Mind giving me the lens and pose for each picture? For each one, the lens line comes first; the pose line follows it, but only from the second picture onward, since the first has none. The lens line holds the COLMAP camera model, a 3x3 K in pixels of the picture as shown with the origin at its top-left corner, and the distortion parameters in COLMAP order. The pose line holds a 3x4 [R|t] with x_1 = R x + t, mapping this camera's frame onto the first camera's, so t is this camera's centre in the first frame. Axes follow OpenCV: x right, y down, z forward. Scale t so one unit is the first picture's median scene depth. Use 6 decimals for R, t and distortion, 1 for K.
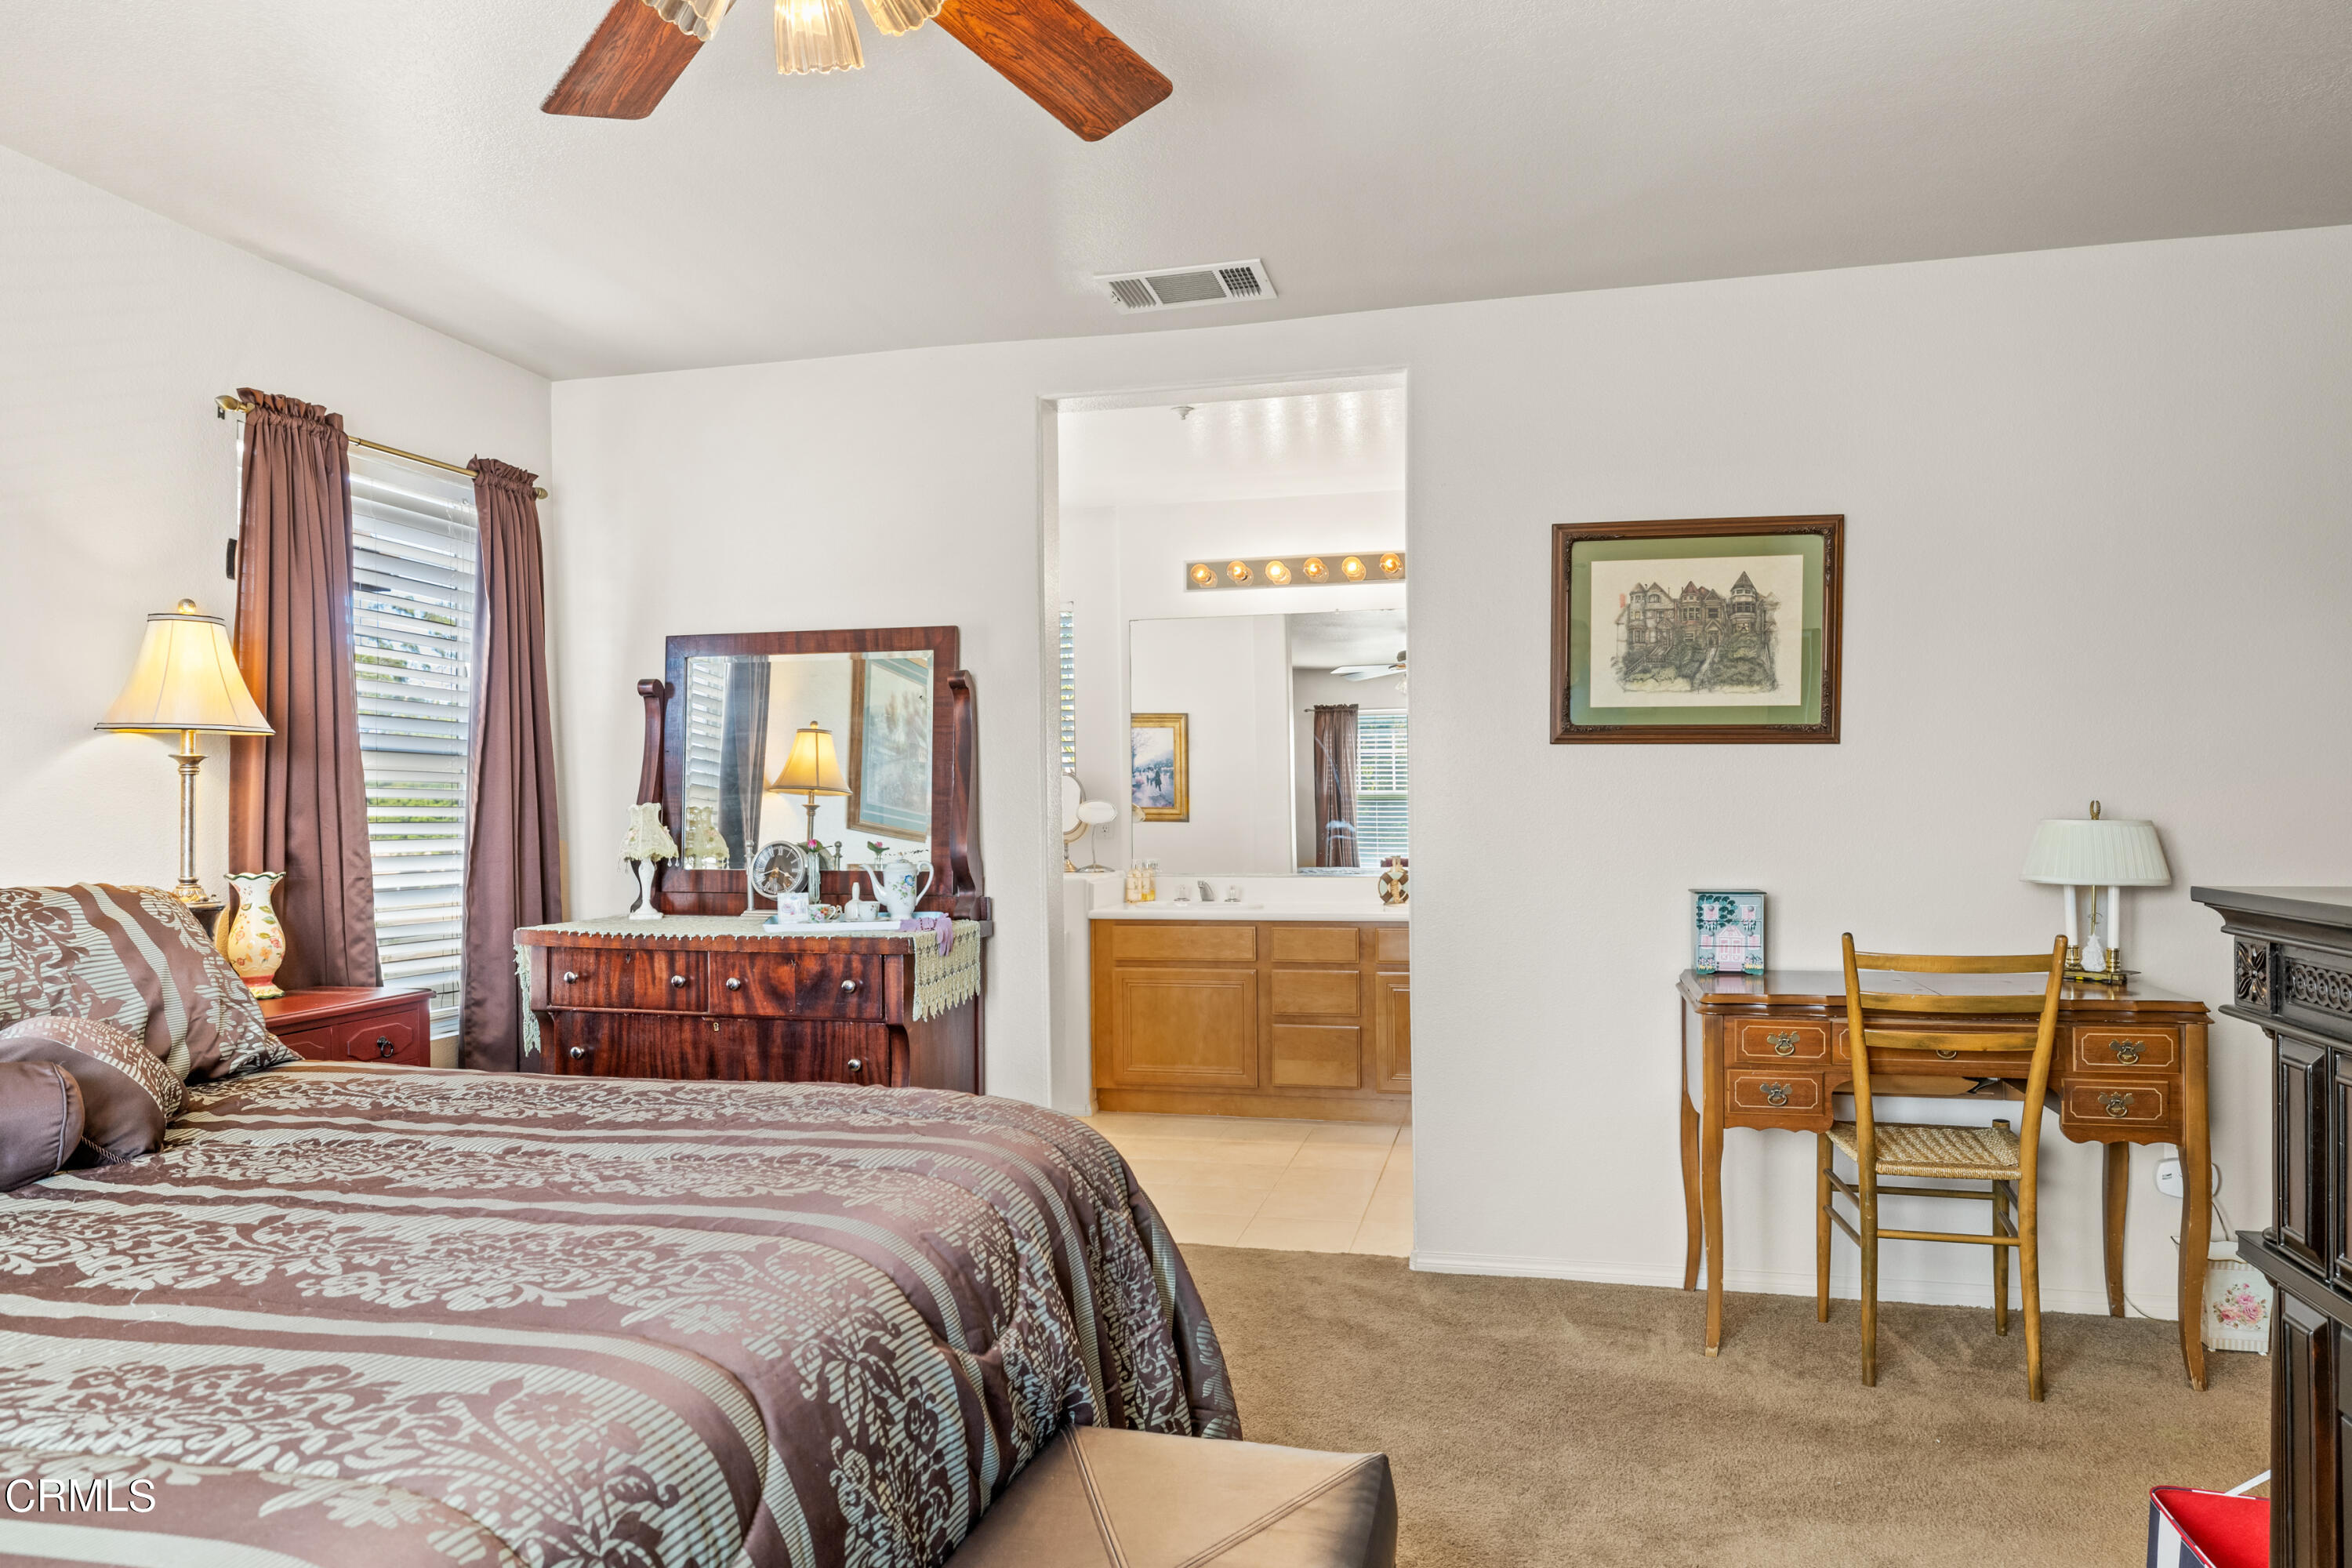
lens RADIAL K [[1509.1, 0, 1179.9], [0, 1509.1, 756.7], [0, 0, 1]] dist [0.001103, 0.001833]
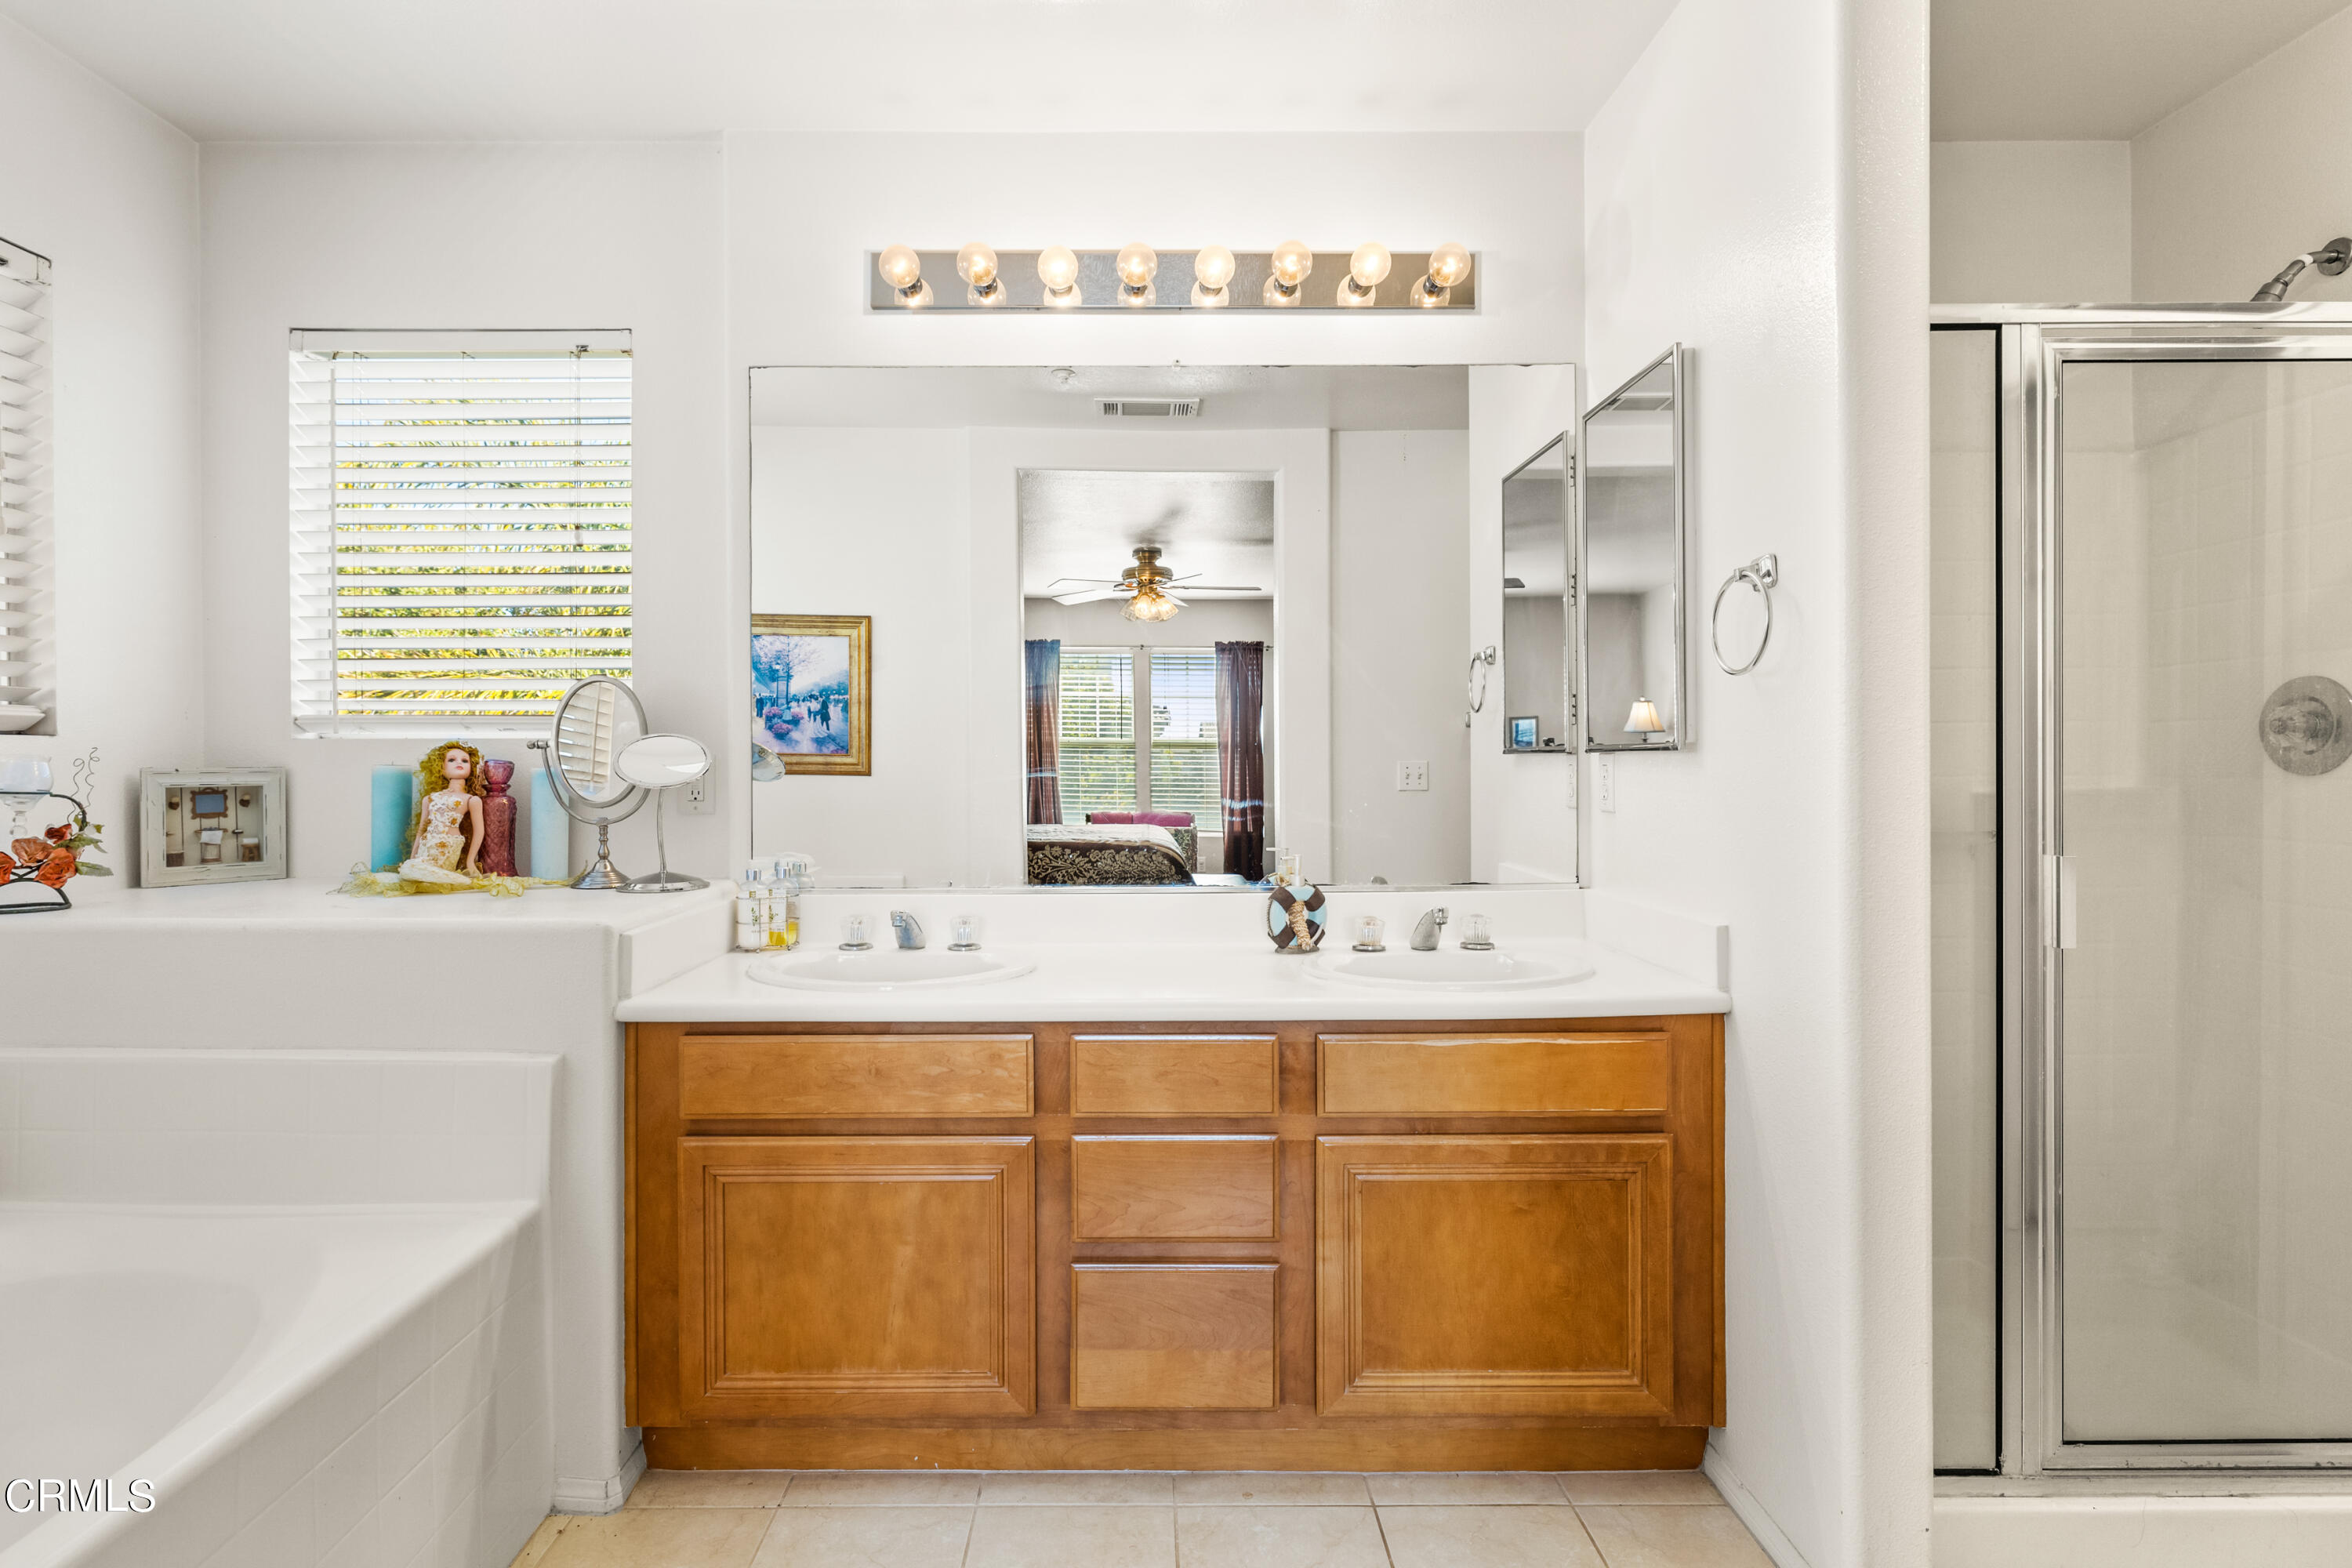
lens RADIAL K [[1171.1, 0, 1158.3], [0, 1171.1, 751.8], [0, 0, 1]] dist [-0.000167, -0.000480]
pose [[0.969498, 0.008276, 0.244960, 0.003068], [-0.015224, 0.999533, 0.026482, 0.024368], [-0.244627, -0.029403, 0.969171, 0.670198]]
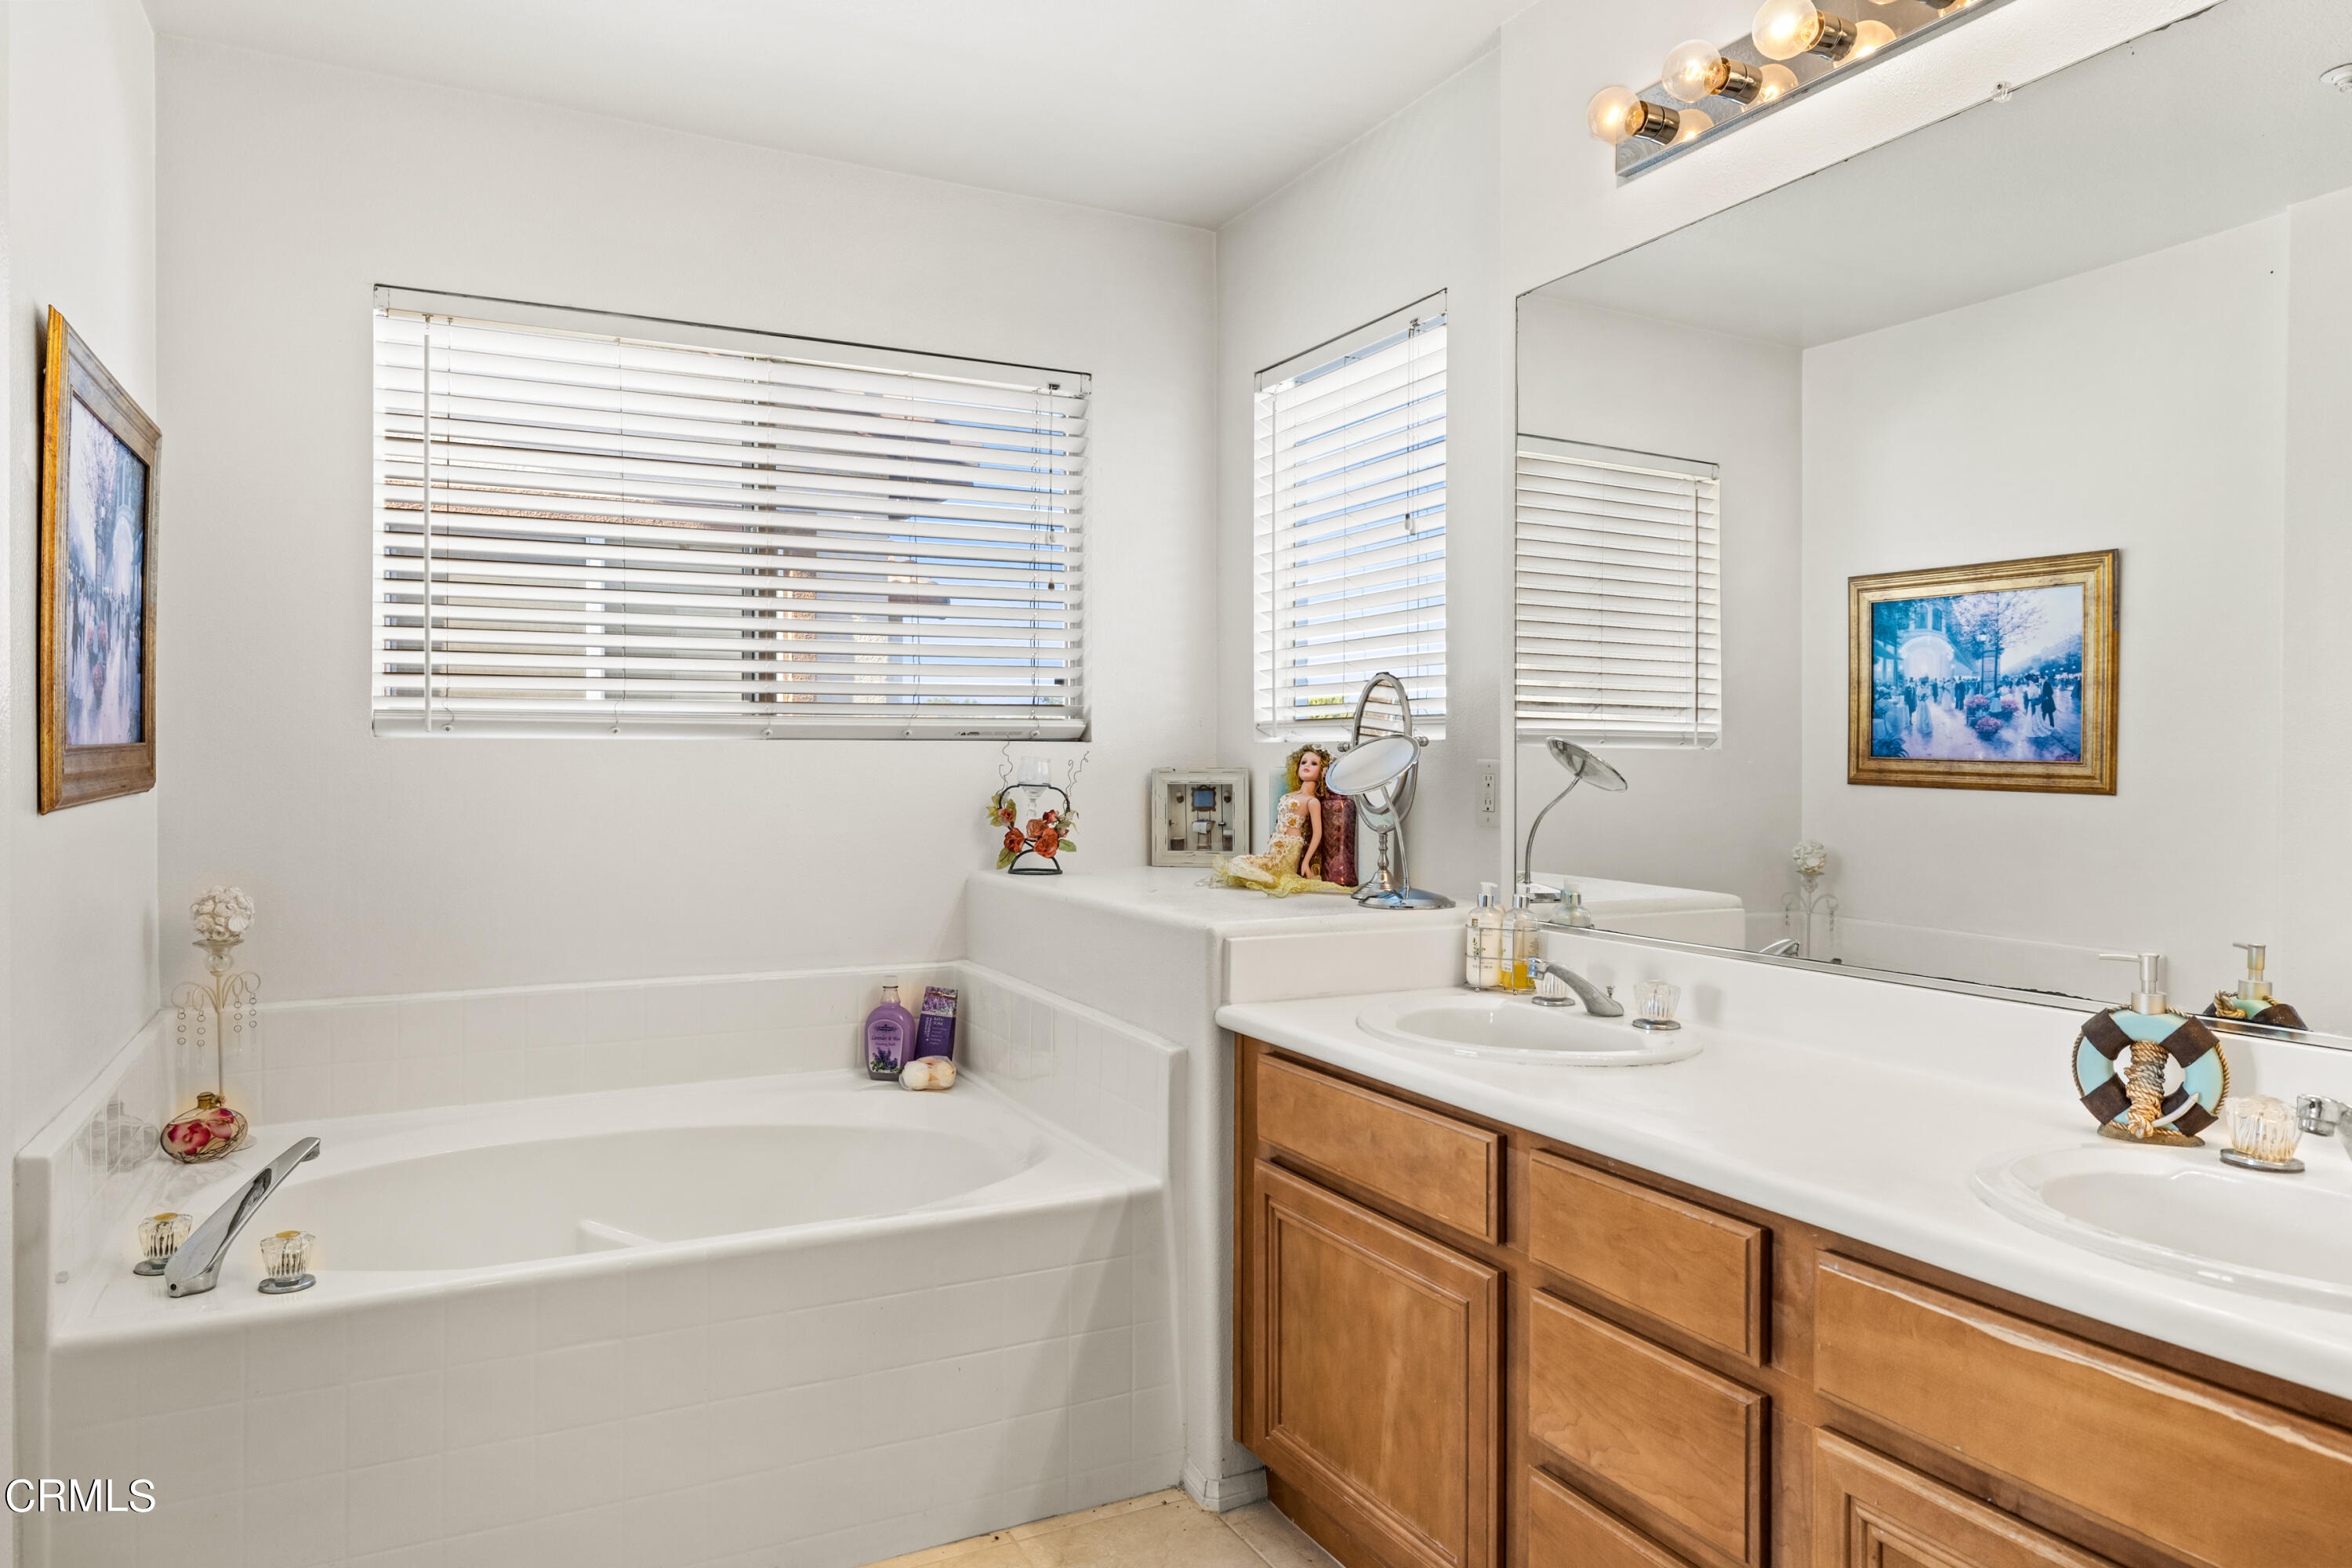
lens RADIAL K [[1509.1, 0, 1179.9], [0, 1509.1, 756.7], [0, 0, 1]] dist [0.001103, 0.001833]
pose [[0.654081, 0.013135, -0.756311, 0.240110], [0.012226, 0.999535, 0.027932, 0.023938], [0.756326, -0.027517, 0.653616, 0.739114]]
